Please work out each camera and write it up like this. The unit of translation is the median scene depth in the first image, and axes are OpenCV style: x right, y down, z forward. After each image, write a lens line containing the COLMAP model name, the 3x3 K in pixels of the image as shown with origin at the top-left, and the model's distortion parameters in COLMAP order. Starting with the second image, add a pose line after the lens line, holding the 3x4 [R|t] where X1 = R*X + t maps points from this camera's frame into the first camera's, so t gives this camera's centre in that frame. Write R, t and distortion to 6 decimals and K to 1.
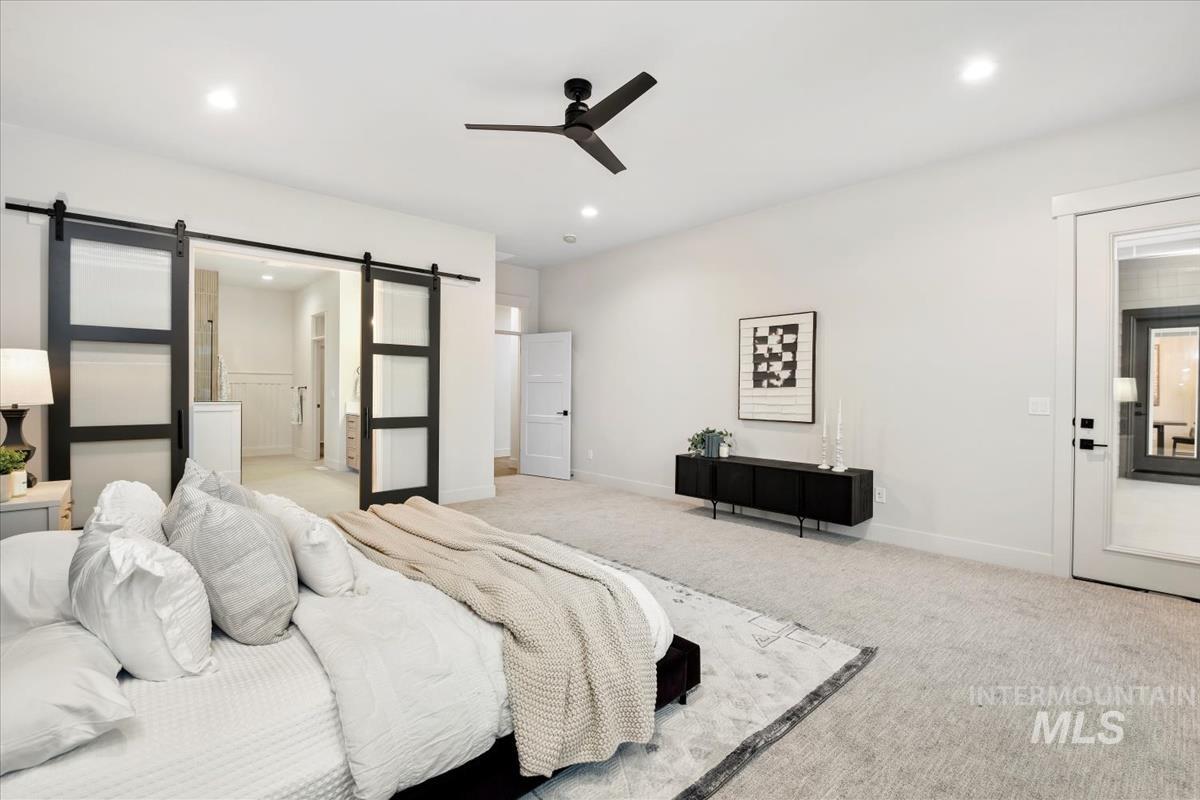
lens RADIAL K [[547.1, 0, 581.6], [0, 547.1, 394.7], [0, 0, 1]] dist [0.001847, 0.000324]
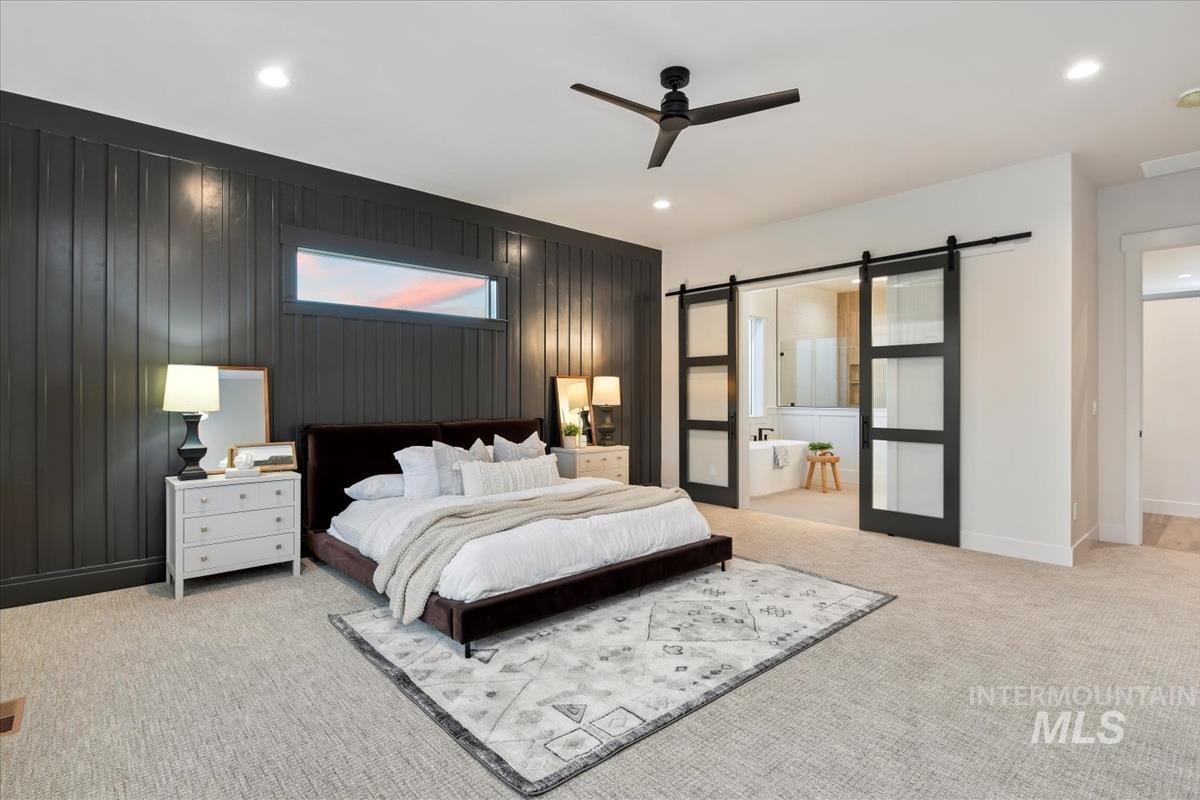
lens RADIAL K [[578.3, 0, 586.1], [0, 578.3, 392.1], [0, 0, 1]] dist [0.000711, -0.000142]
pose [[-0.012149, -0.010416, -0.999872, 0.560912], [-0.013490, 0.999856, -0.010252, -0.000647], [0.999835, 0.013364, -0.012287, 0.491443]]
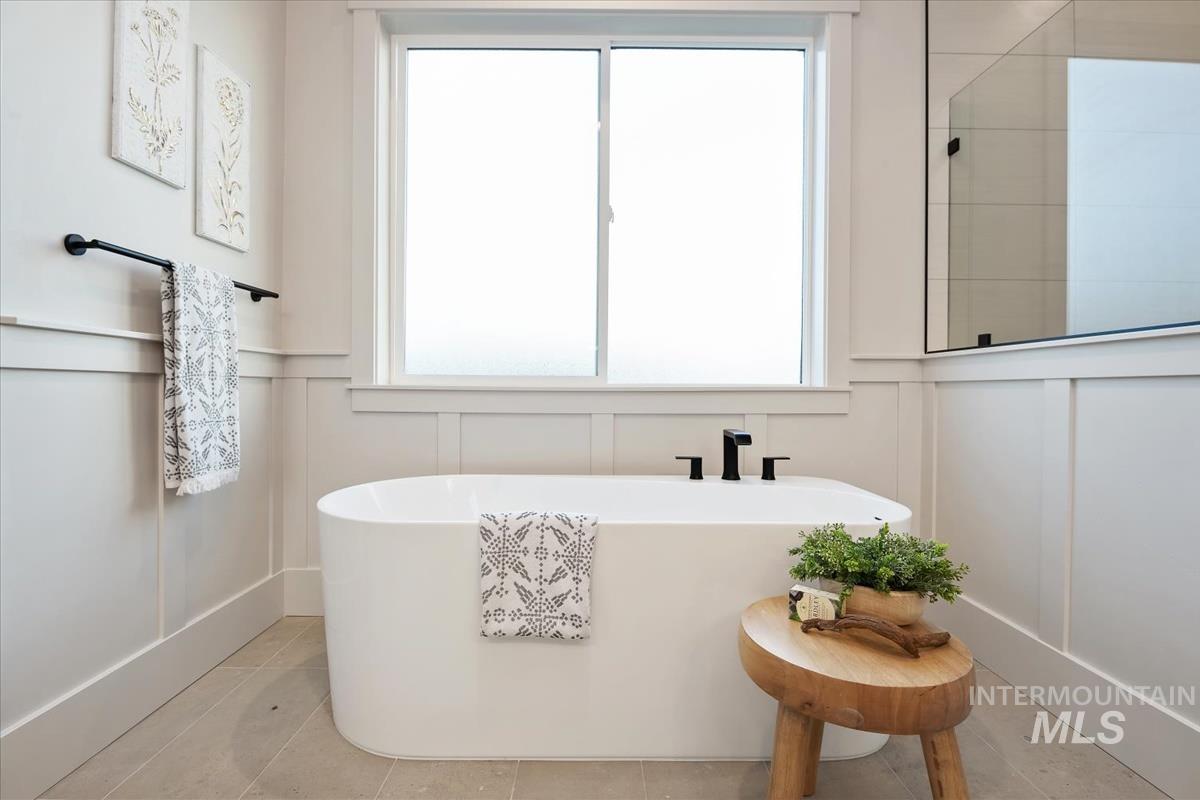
lens RADIAL K [[563.0, 0, 600.7], [0, 563.0, 389.9], [0, 0, 1]] dist [-0.003287, -0.000184]
pose [[-0.649669, -0.007945, -0.760176, -0.559269], [-0.014199, 0.999898, 0.001684, 0.043802], [0.760085, 0.011888, -0.649715, 1.071538]]
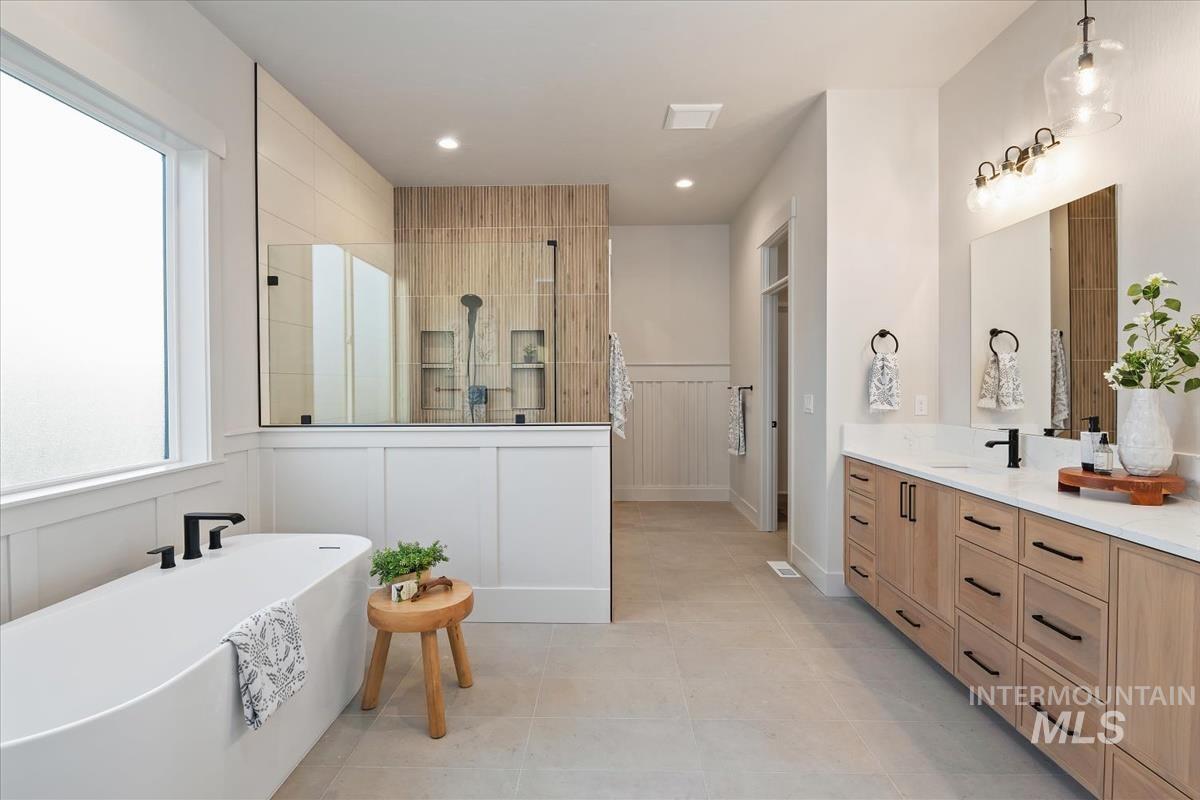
lens RADIAL K [[563.0, 0, 600.7], [0, 563.0, 389.9], [0, 0, 1]] dist [-0.003287, -0.000184]
pose [[0.740748, -0.004676, -0.671767, -0.399426], [0.005142, 0.999986, -0.001291, -0.017319], [0.671764, -0.002497, 0.740761, 0.807835]]
